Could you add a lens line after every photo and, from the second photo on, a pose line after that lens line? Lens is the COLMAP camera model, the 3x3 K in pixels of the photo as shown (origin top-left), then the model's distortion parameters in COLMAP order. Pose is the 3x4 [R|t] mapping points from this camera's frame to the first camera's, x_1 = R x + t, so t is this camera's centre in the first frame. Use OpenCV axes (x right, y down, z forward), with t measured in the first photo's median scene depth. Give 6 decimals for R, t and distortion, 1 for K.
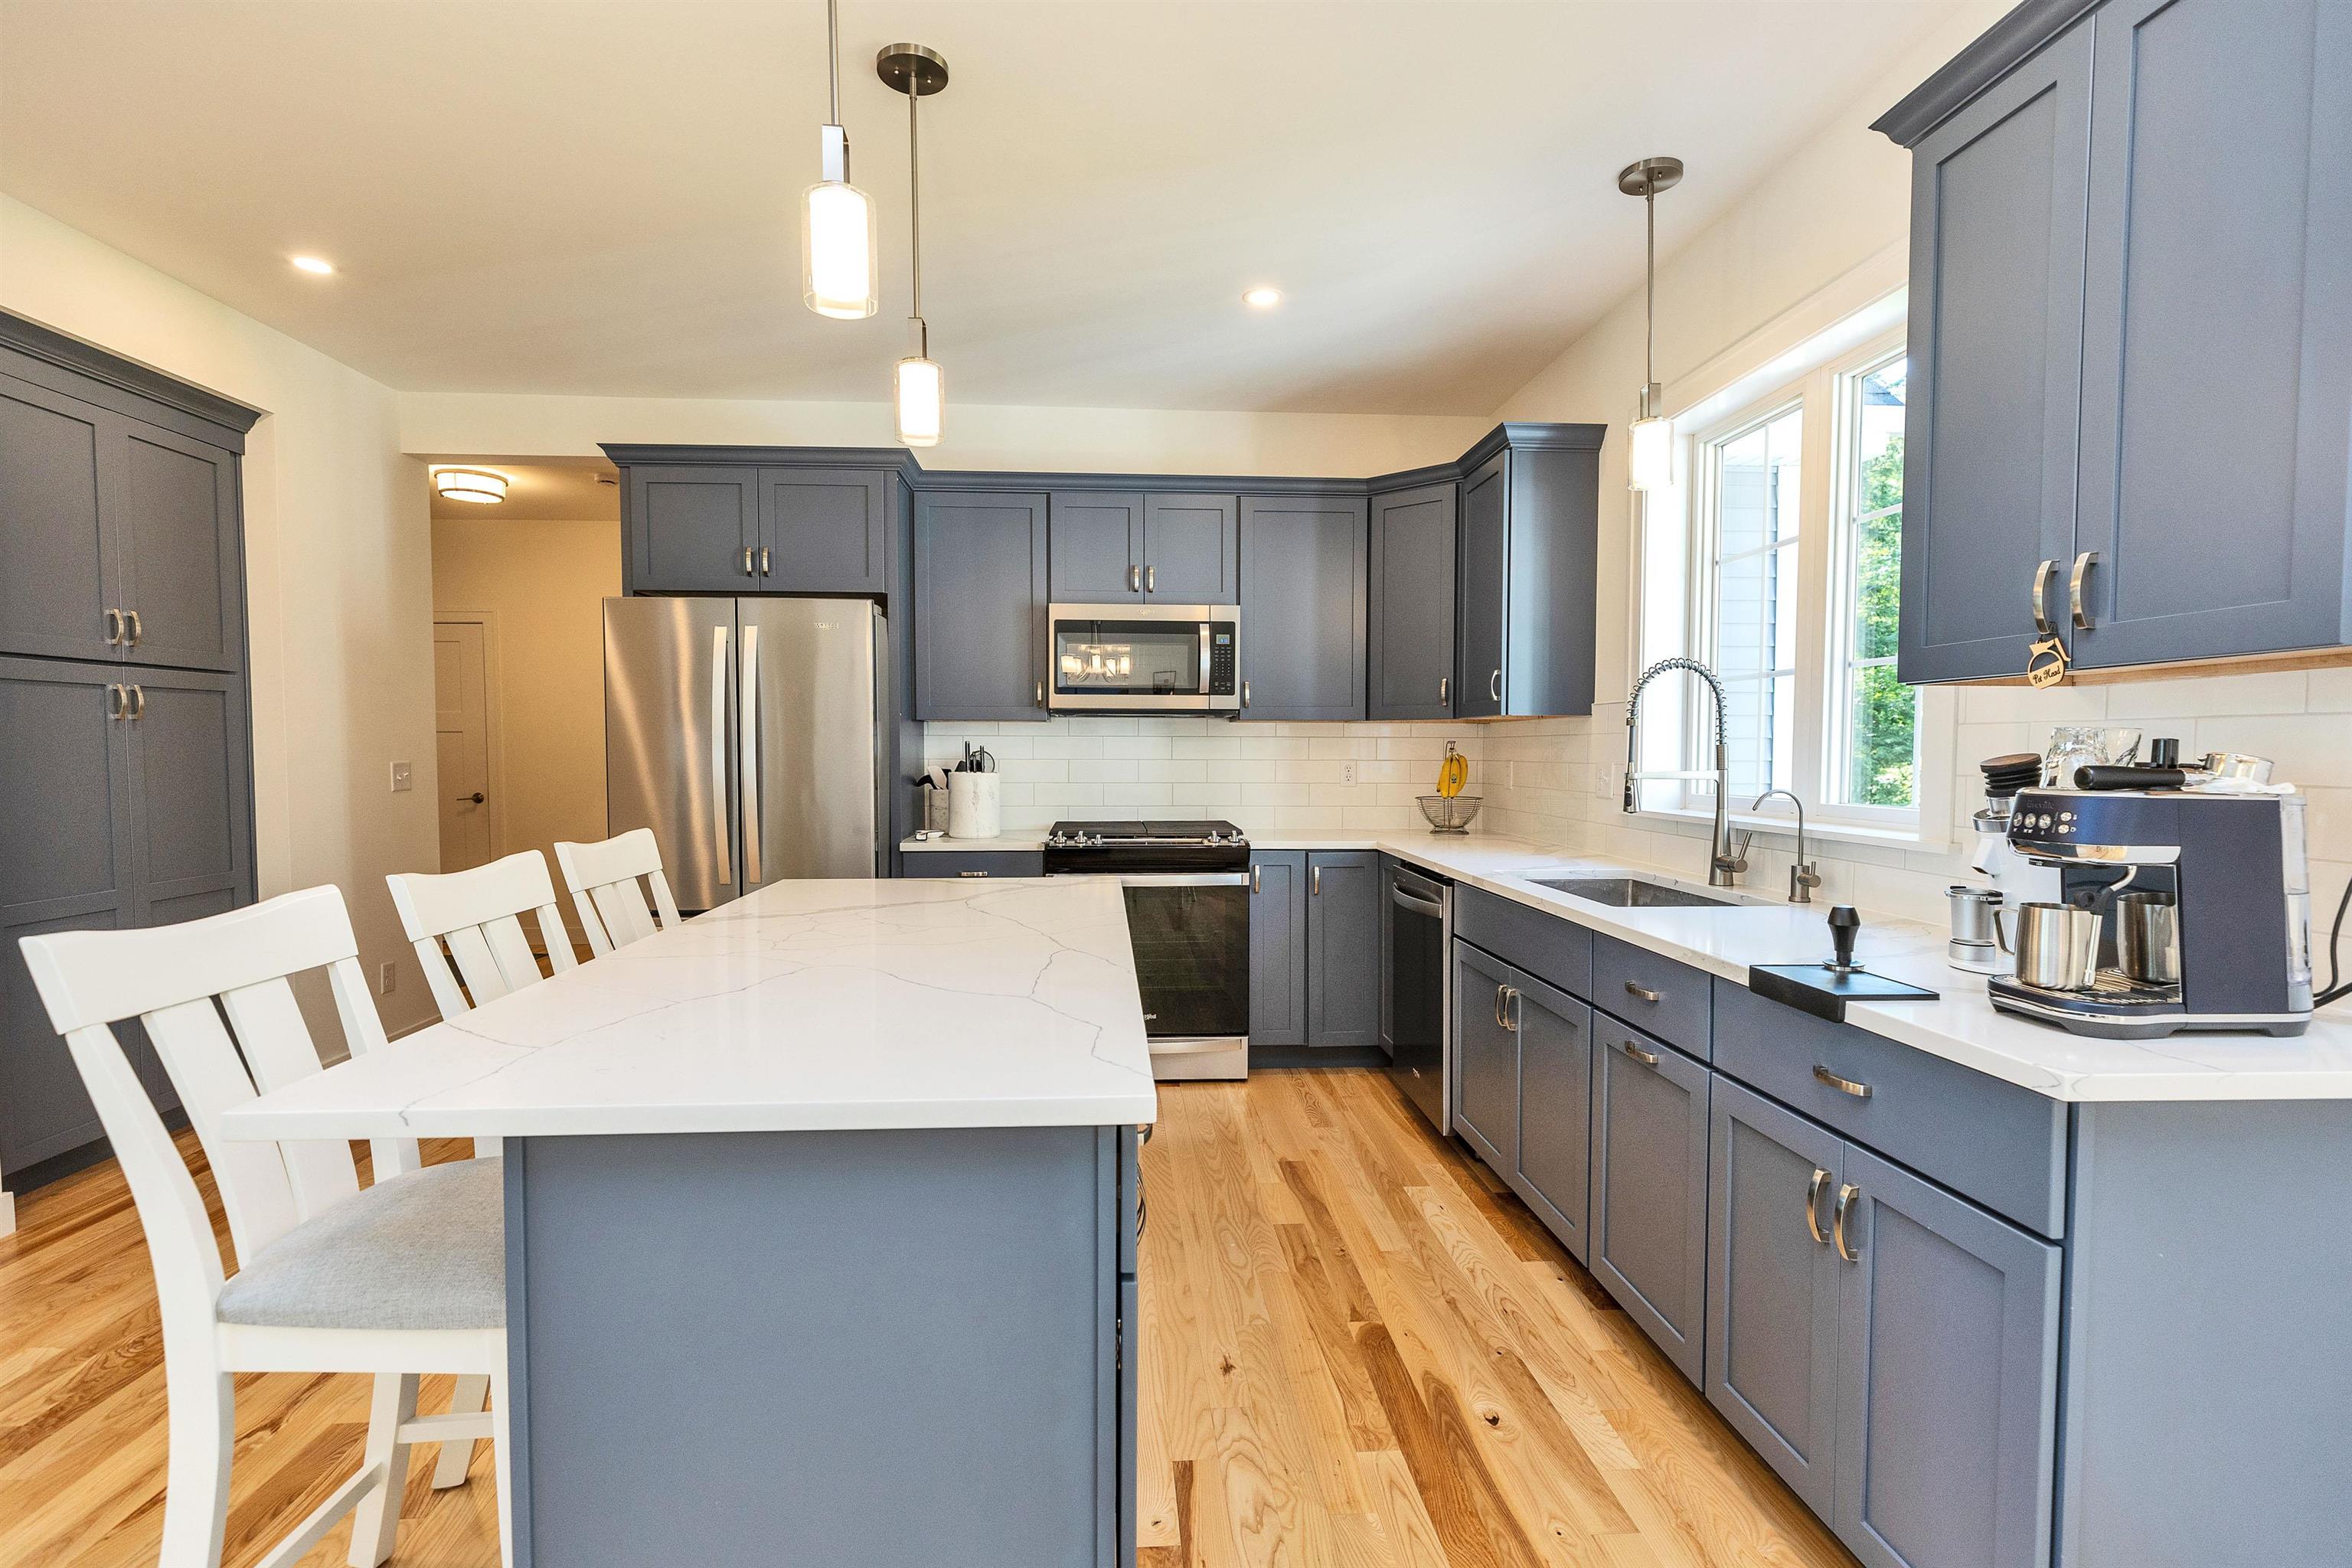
lens RADIAL K [[1087.5, 0, 1173.4], [0, 1087.5, 789.3], [0, 0, 1]] dist [0.001122, 0.000054]
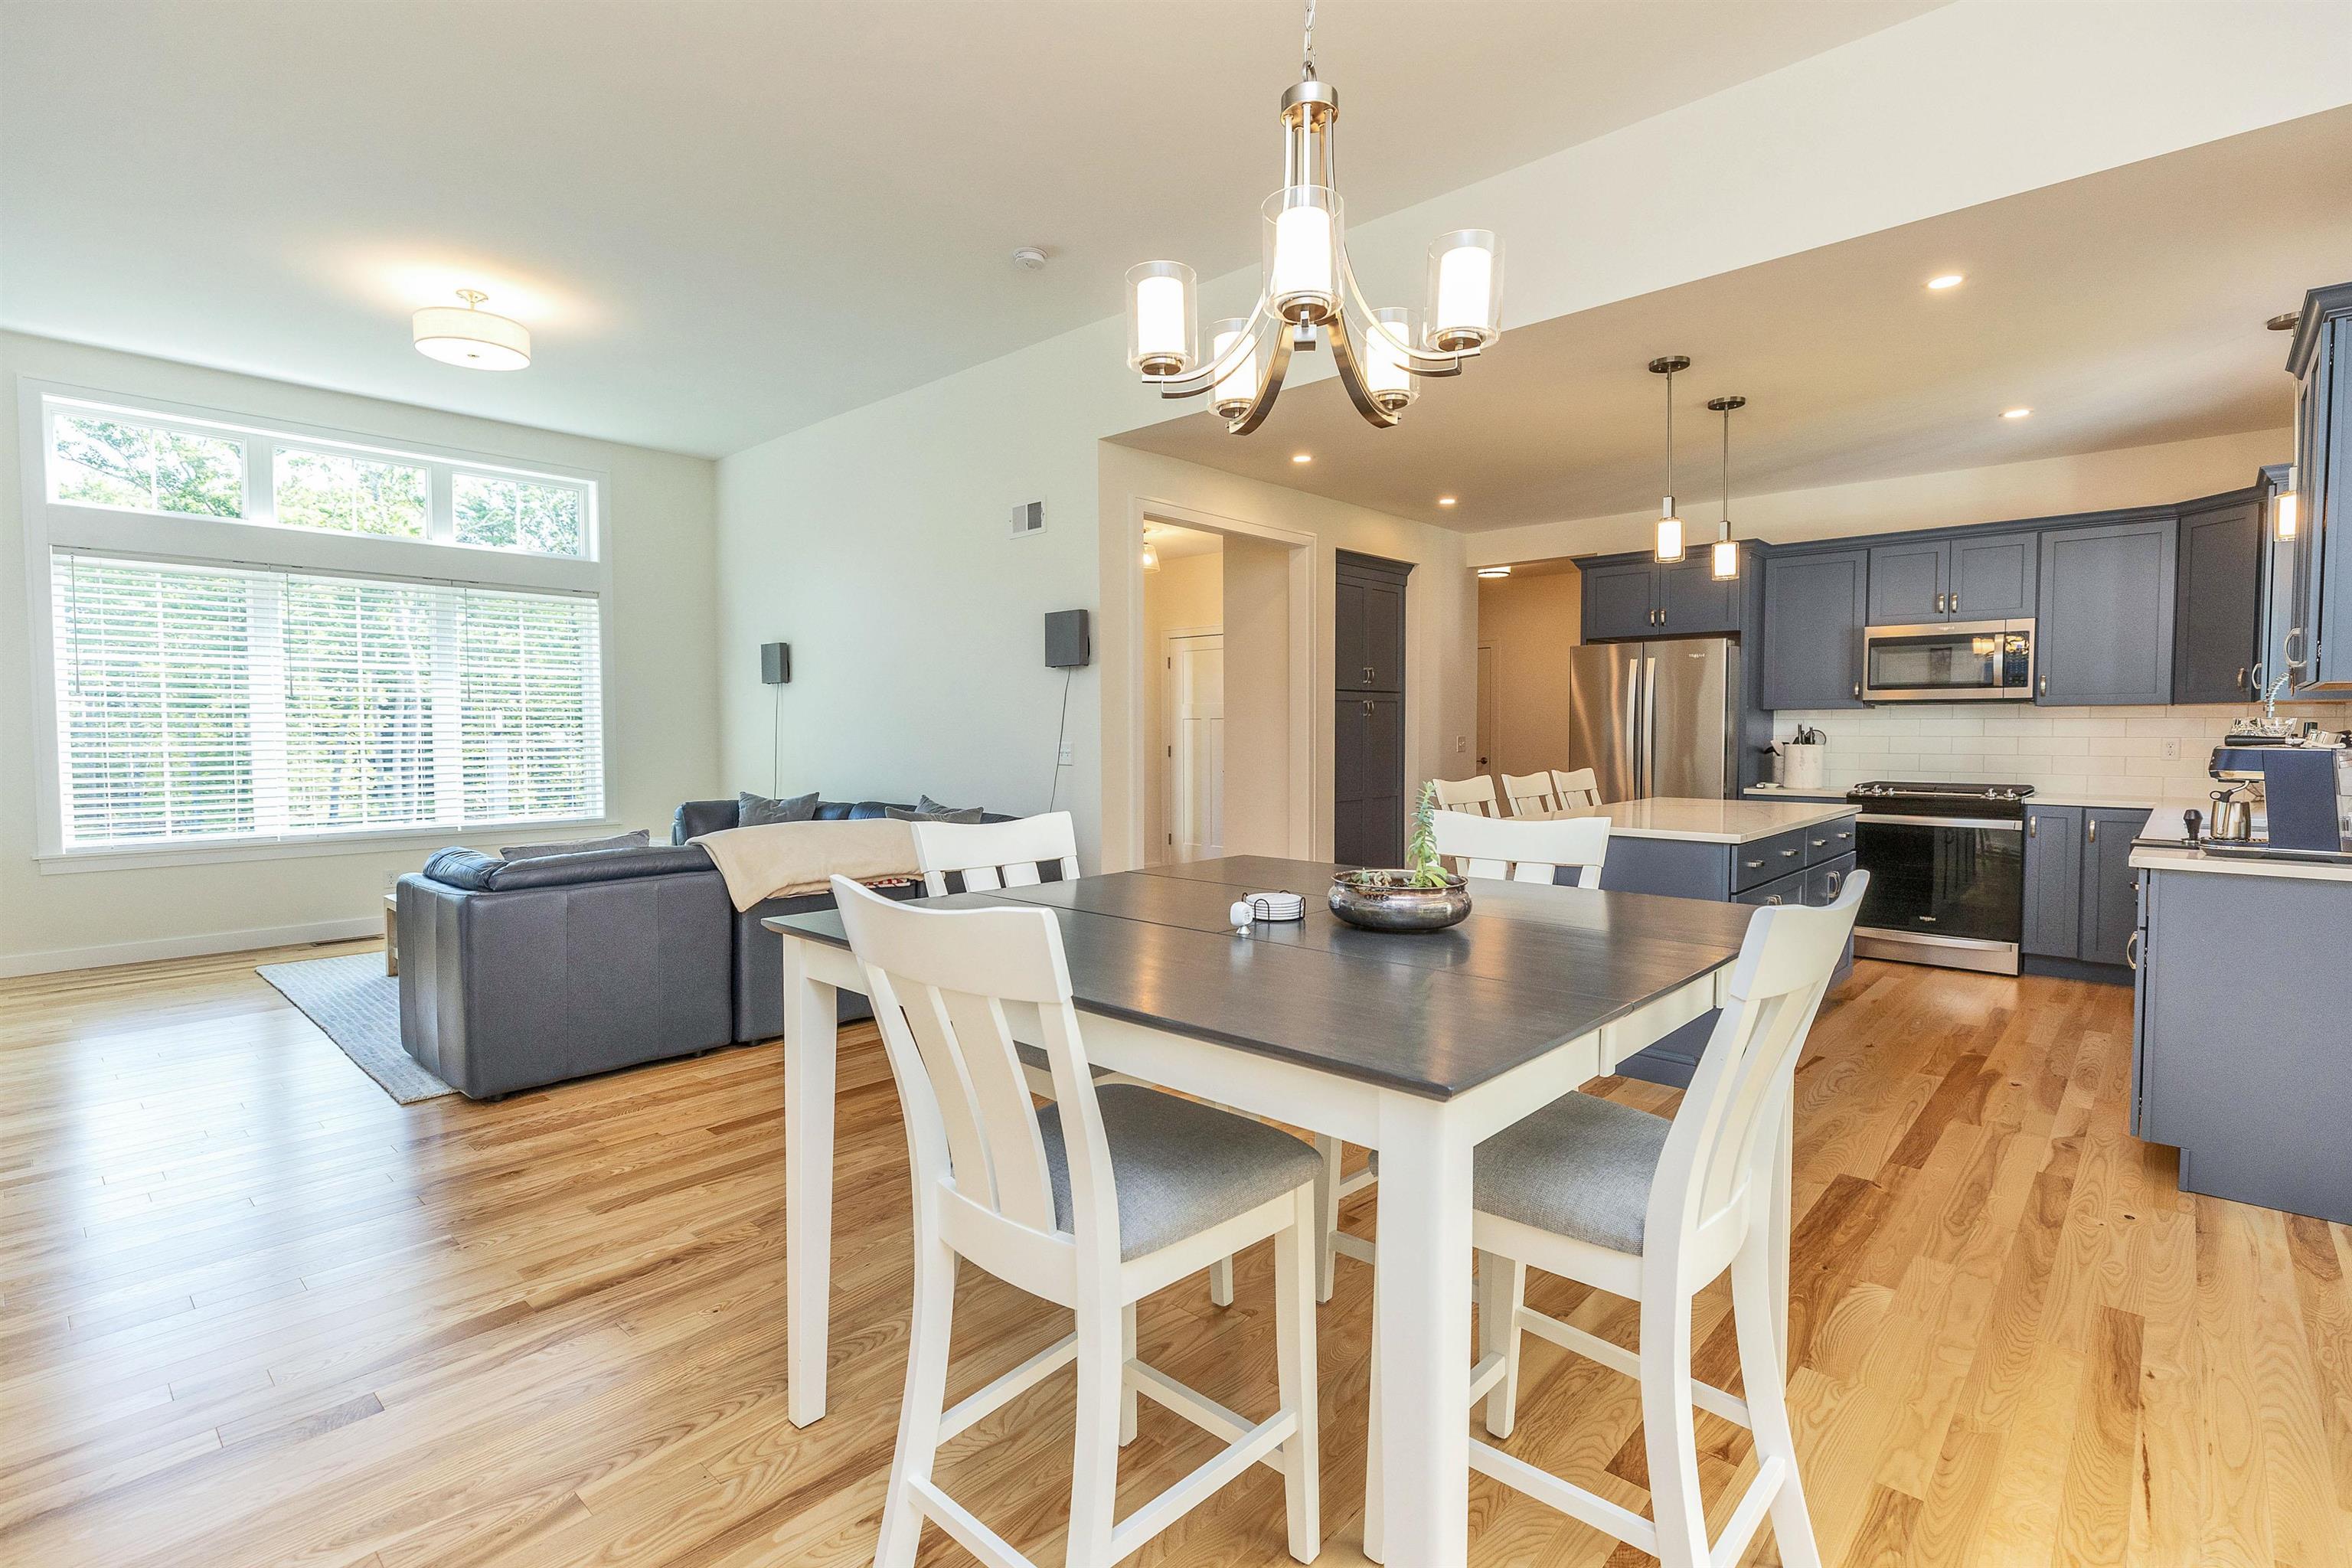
lens RADIAL K [[1078.6, 0, 1176.0], [0, 1078.6, 784.0], [0, 0, 1]] dist [-0.001597, -0.000146]
pose [[0.686286, 0.035817, -0.726450, 0.311486], [-0.026862, 0.999354, 0.023896, 0.027261], [0.726836, 0.003114, 0.686804, -0.656100]]
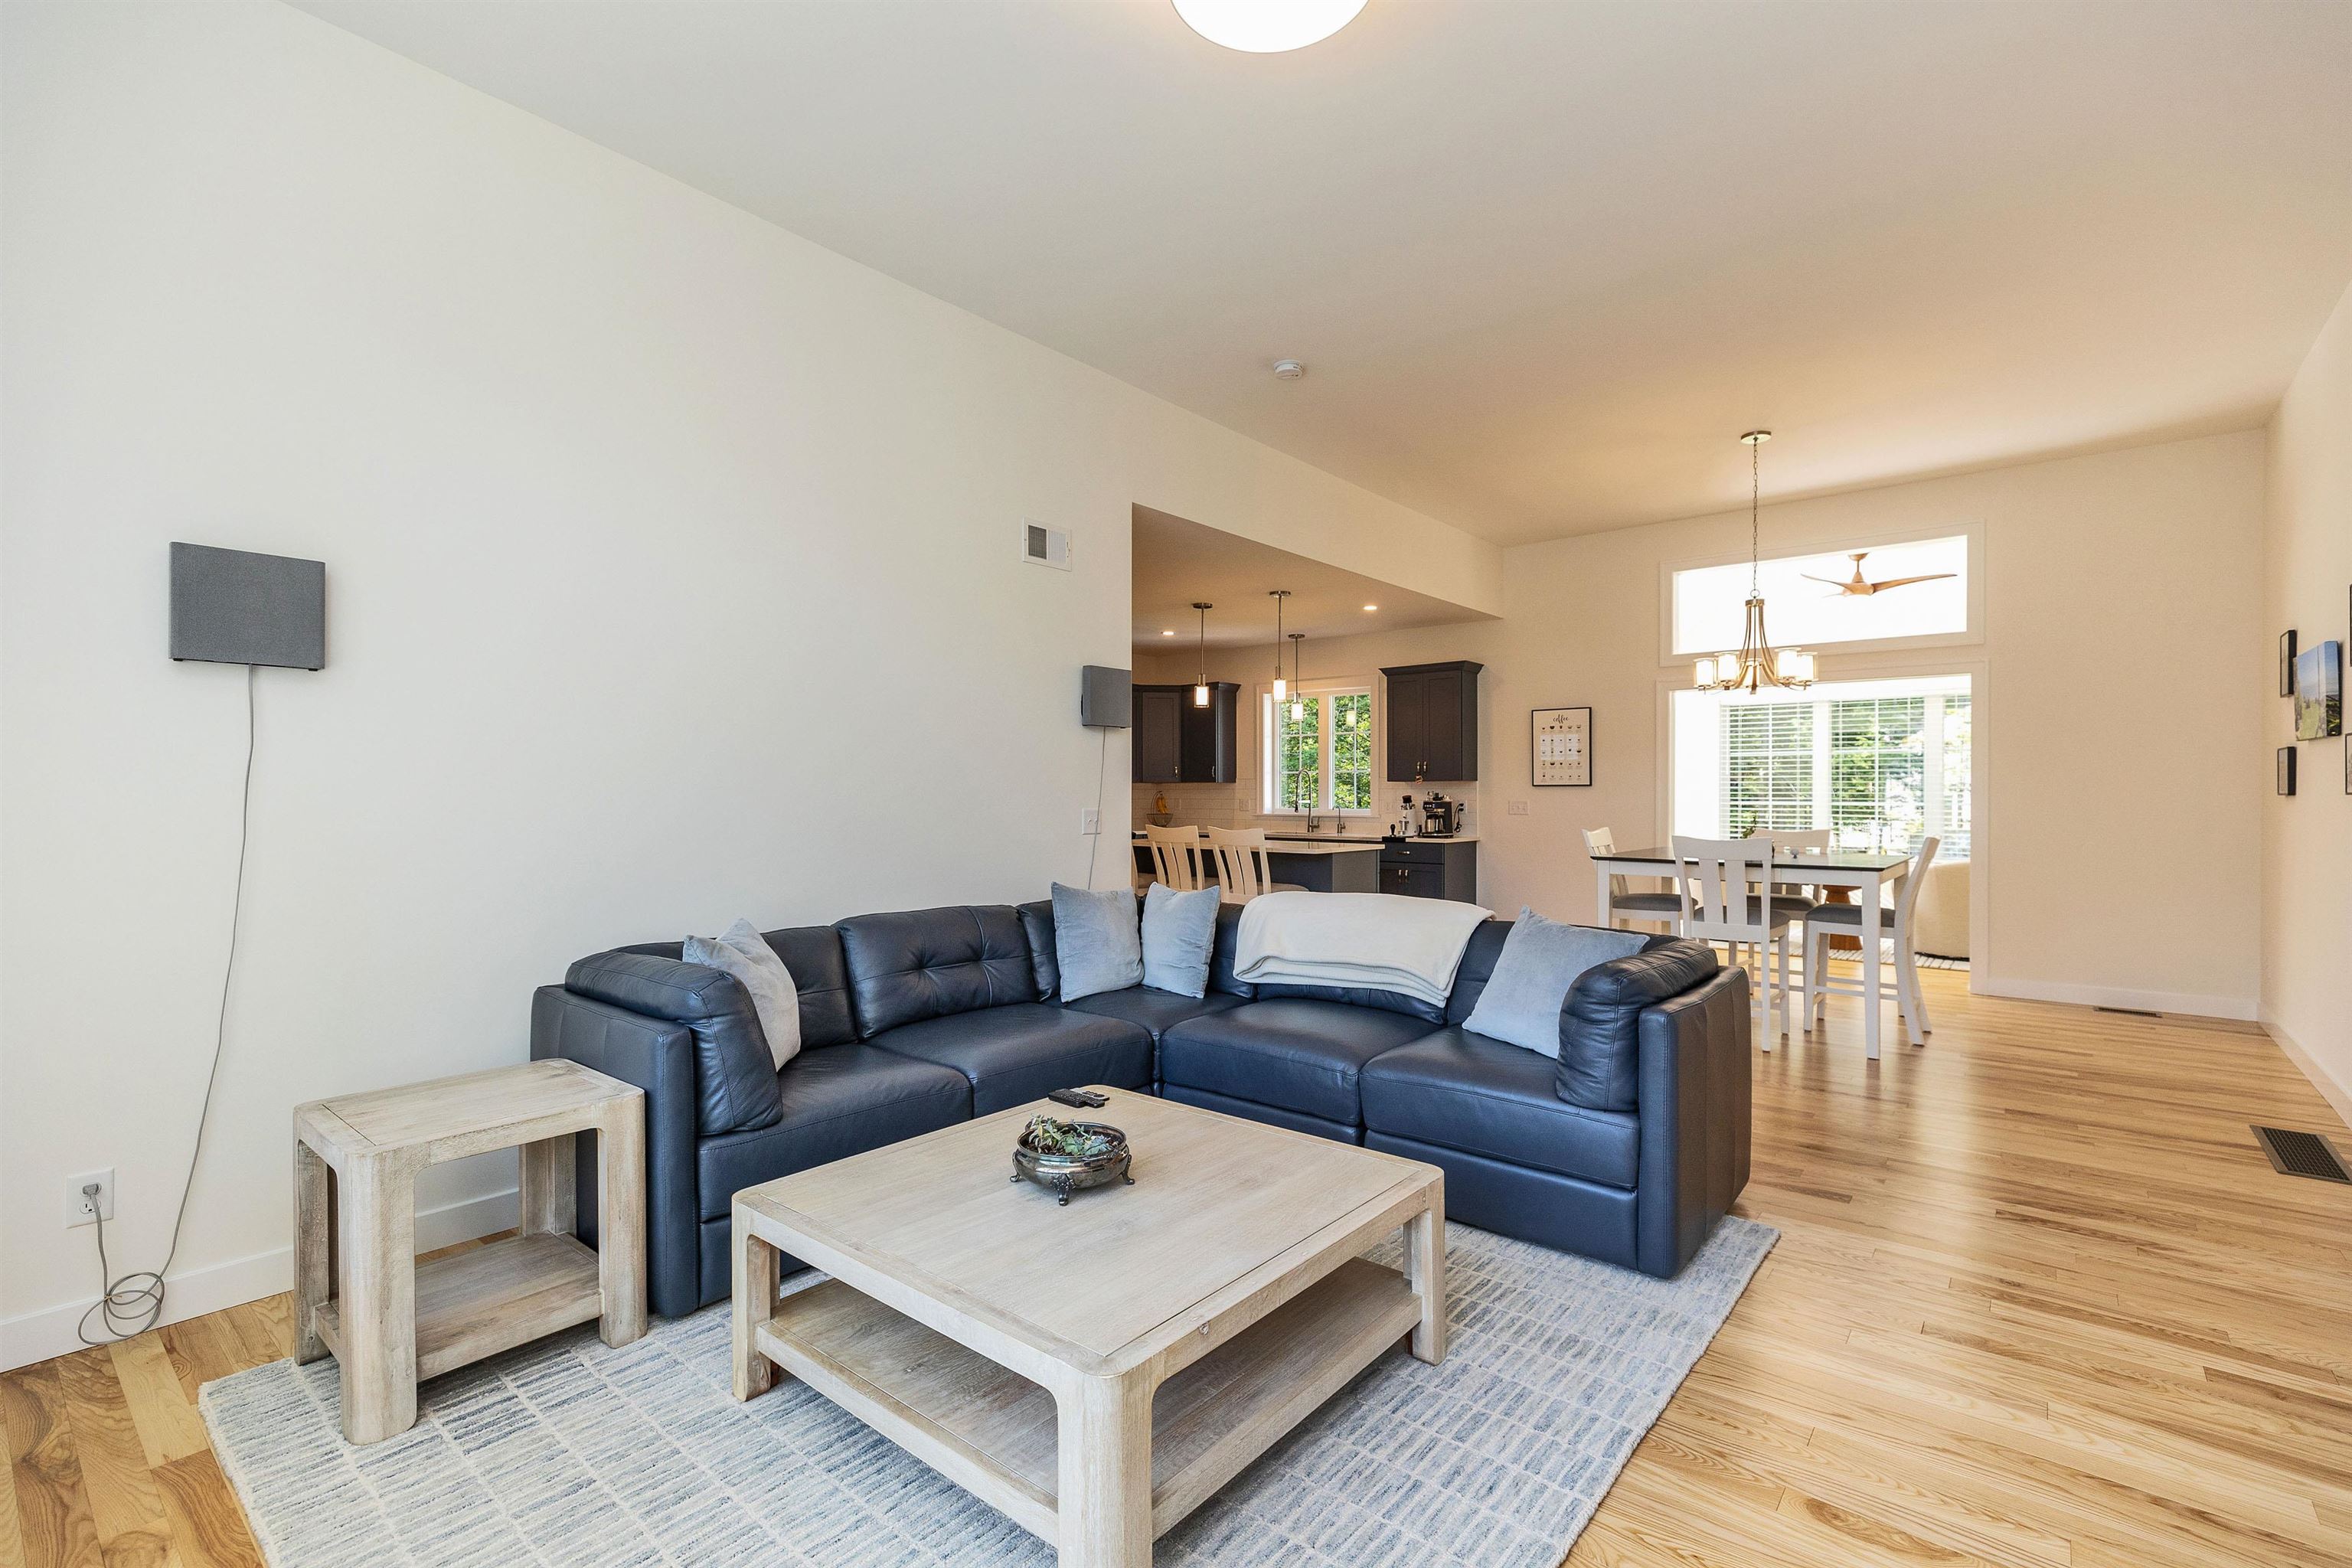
lens RADIAL K [[1043.3, 0, 1174.4], [0, 1043.3, 796.5], [0, 0, 1]] dist [0.002693, 0.000448]
pose [[0.689142, -0.000826, 0.724625, -1.555586], [0.024639, 0.999448, -0.022293, 0.024249], [-0.724207, 0.033218, 0.688782, -0.710261]]
